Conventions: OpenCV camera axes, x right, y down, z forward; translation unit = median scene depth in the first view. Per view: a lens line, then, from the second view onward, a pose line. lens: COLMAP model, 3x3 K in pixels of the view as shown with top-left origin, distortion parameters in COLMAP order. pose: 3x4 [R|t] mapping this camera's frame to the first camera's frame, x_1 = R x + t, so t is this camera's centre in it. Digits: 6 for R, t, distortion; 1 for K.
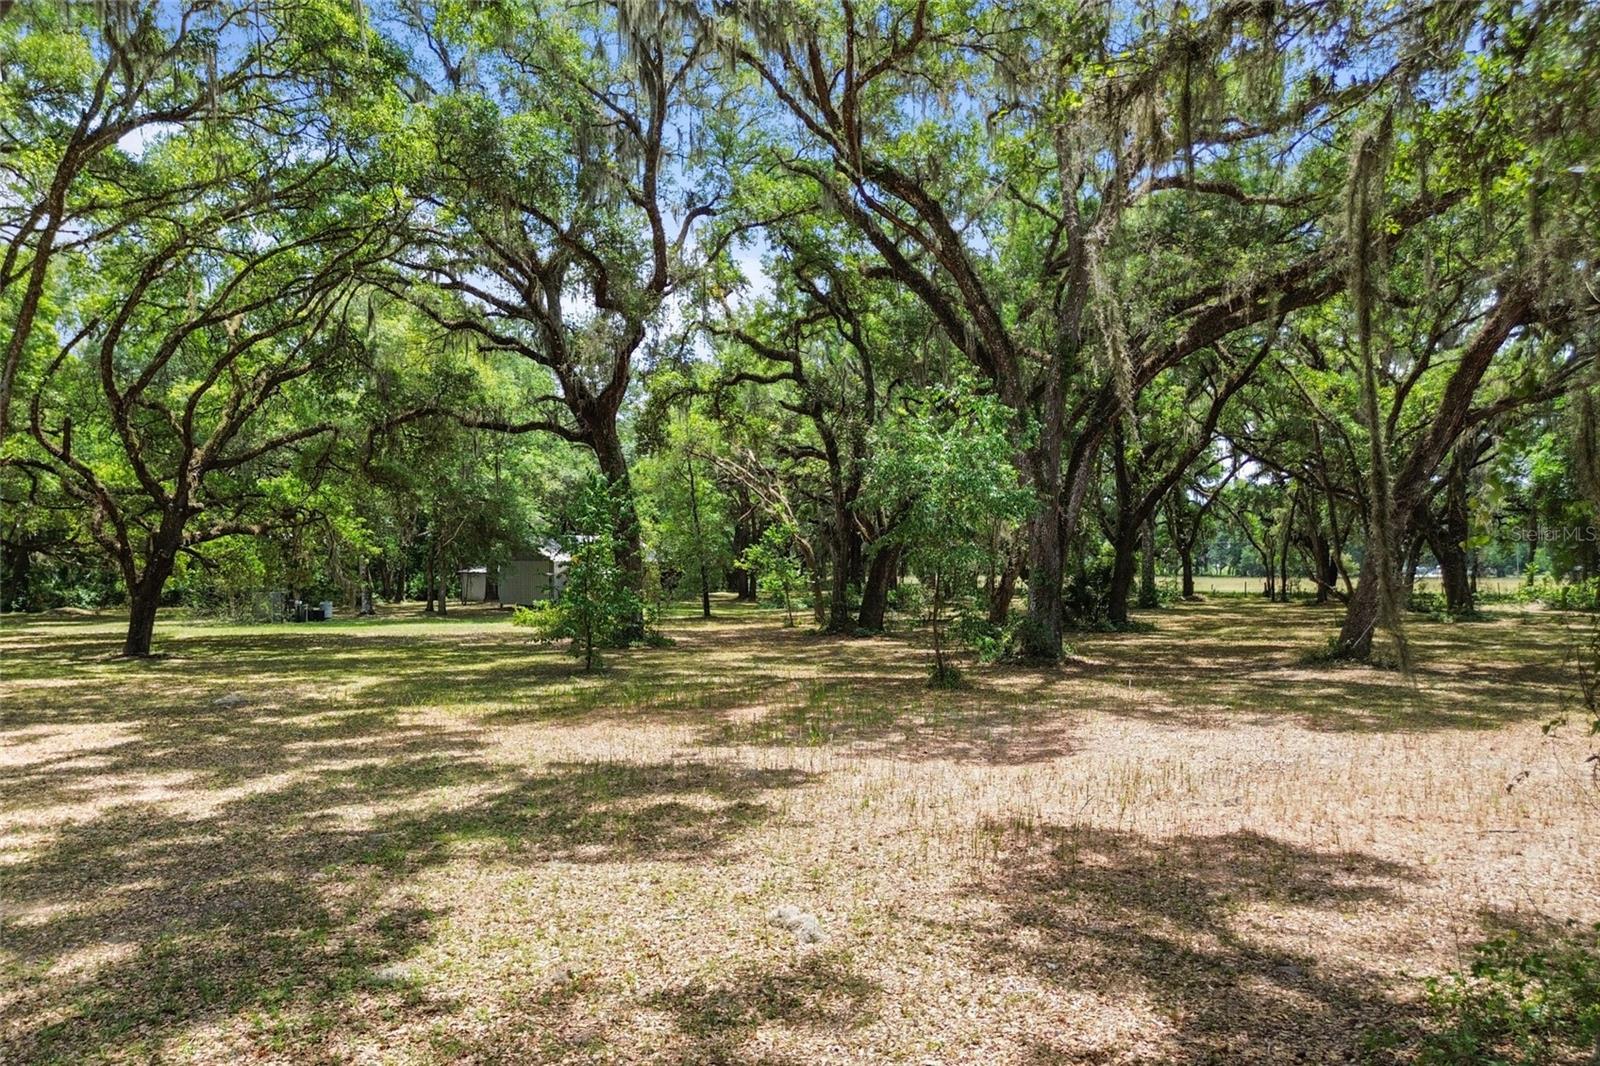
lens RADIAL K [[1141.9, 0, 795.0], [0, 1141.9, 590.0], [0, 0, 1]] dist [0.057975, -0.049514]
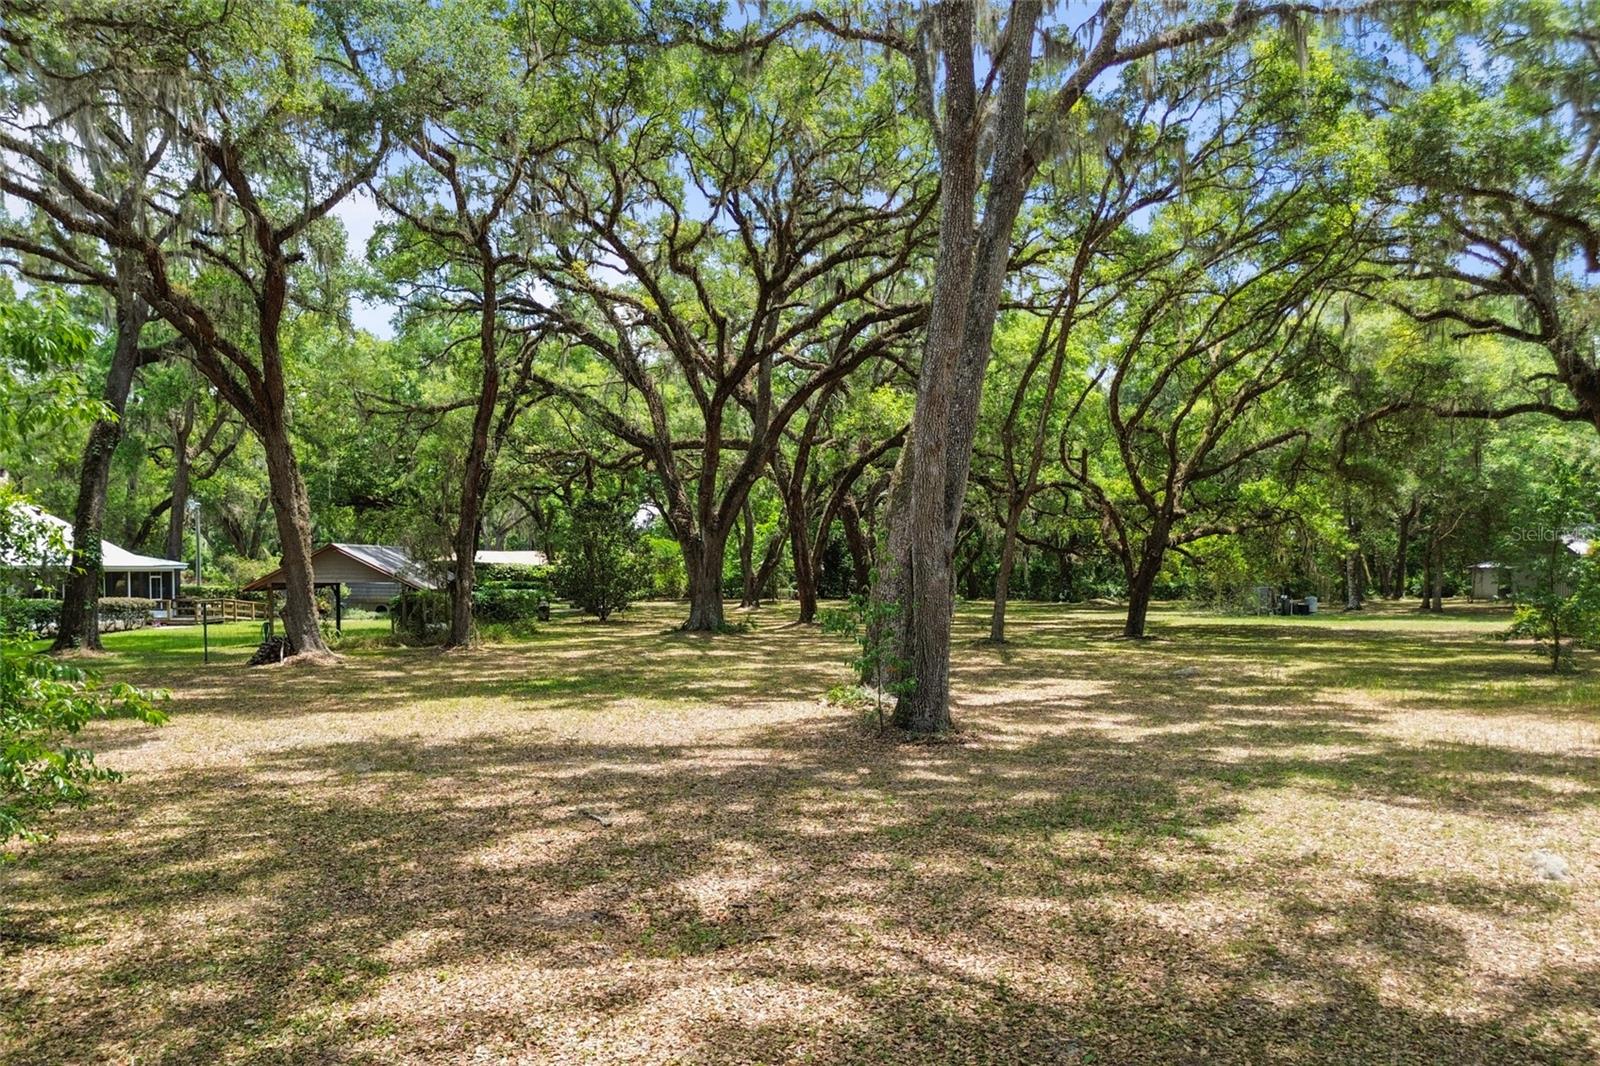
lens RADIAL K [[1141.9, 0, 795.0], [0, 1141.9, 590.0], [0, 0, 1]] dist [0.057975, -0.049514]
pose [[0.674429, 0.008122, -0.738295, 0.083540], [-0.006348, 0.999966, 0.005202, 0.003264], [0.738312, 0.001179, 0.674458, -0.081022]]
